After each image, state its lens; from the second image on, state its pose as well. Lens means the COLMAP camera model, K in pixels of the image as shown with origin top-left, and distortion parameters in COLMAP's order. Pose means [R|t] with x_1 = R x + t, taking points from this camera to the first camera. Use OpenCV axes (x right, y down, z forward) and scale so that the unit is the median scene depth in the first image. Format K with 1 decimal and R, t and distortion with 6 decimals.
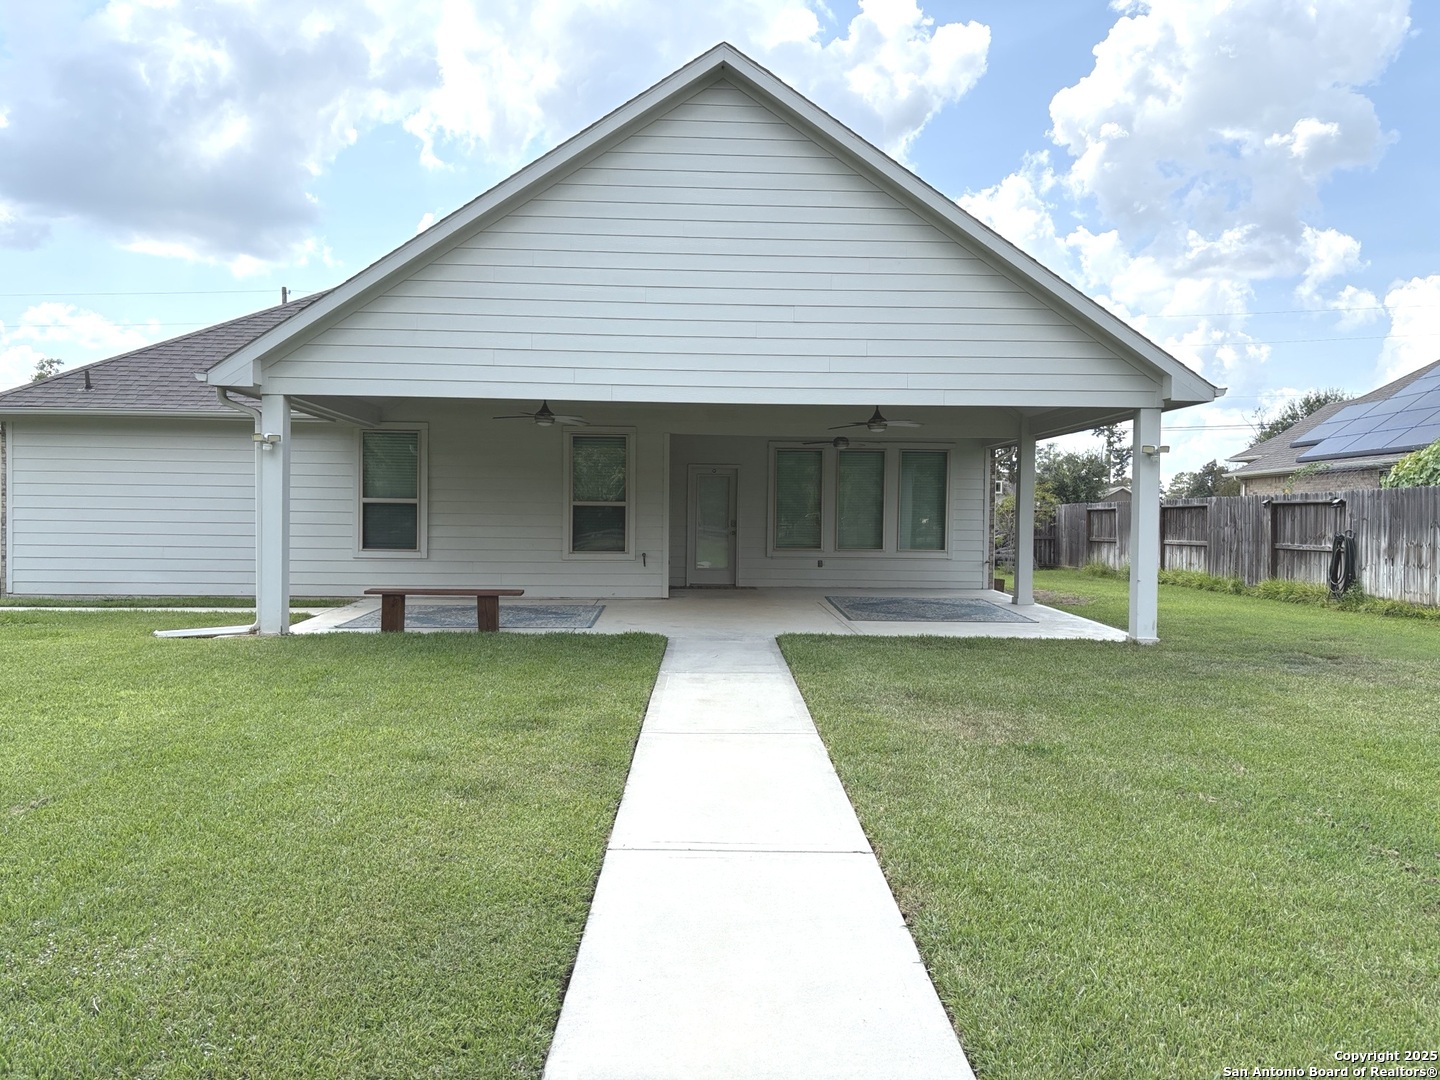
lens RADIAL K [[1081.9, 0, 709.6], [0, 1081.9, 548.7], [0, 0, 1]] dist [0.030554, -0.017299]
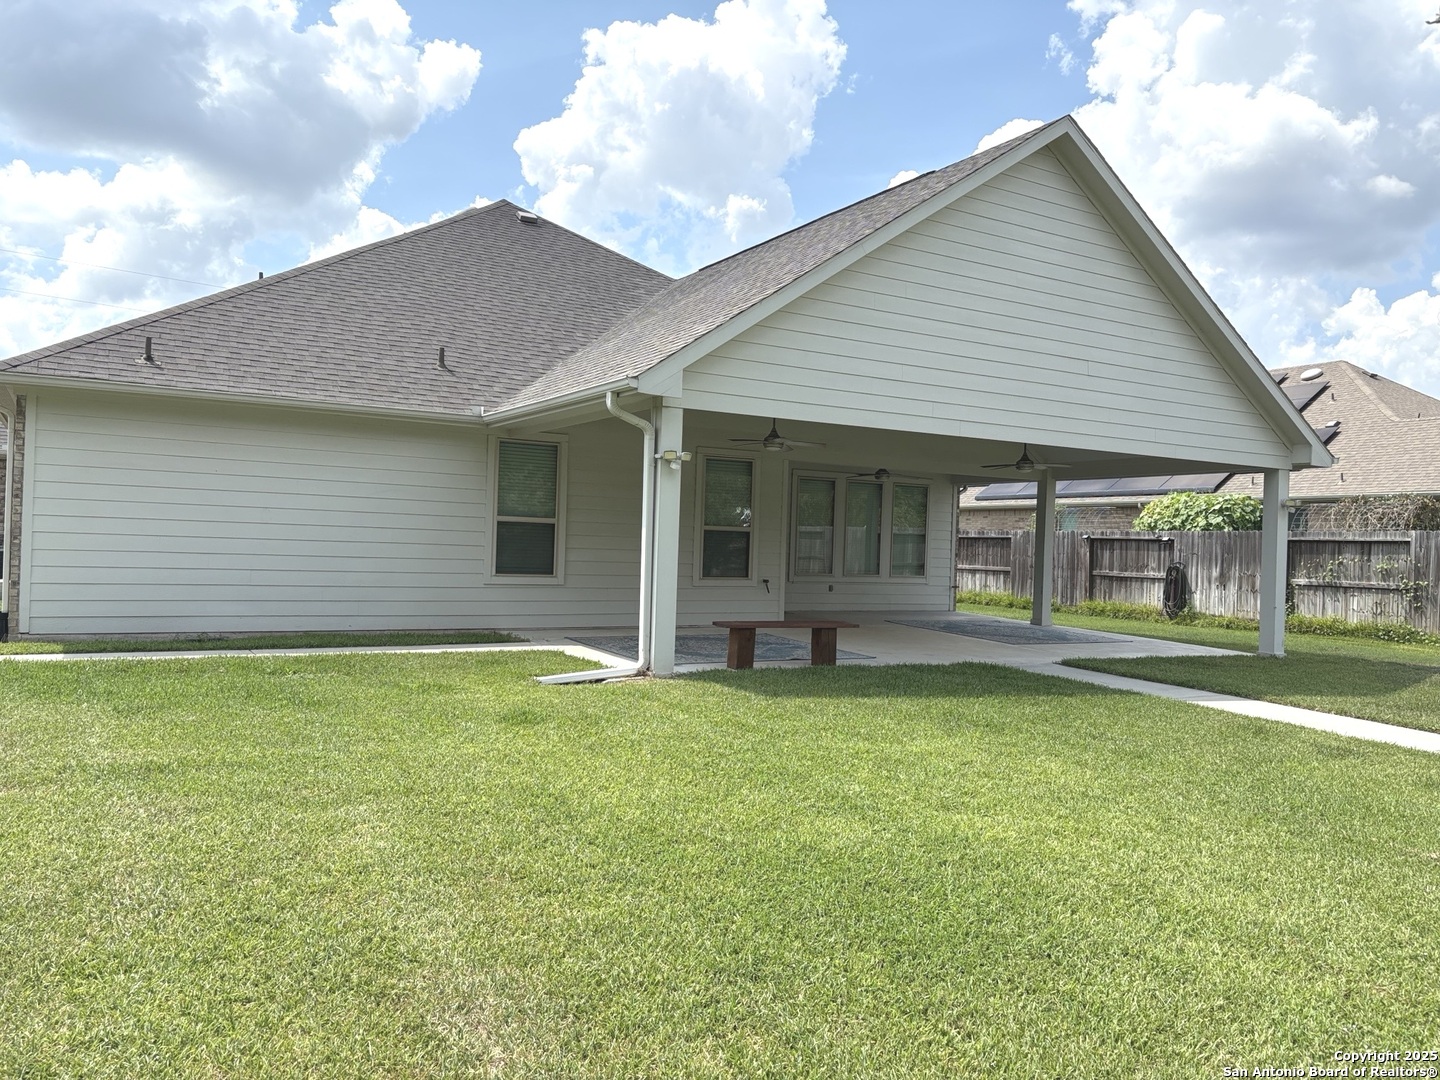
lens RADIAL K [[1081.9, 0, 709.3], [0, 1081.9, 537.7], [0, 0, 1]] dist [0.030554, -0.017299]
pose [[0.890444, 0.020987, 0.454610, -0.499179], [-0.010456, 0.999616, -0.025667, -0.007294], [-0.454974, 0.018102, 0.890321, 0.126455]]
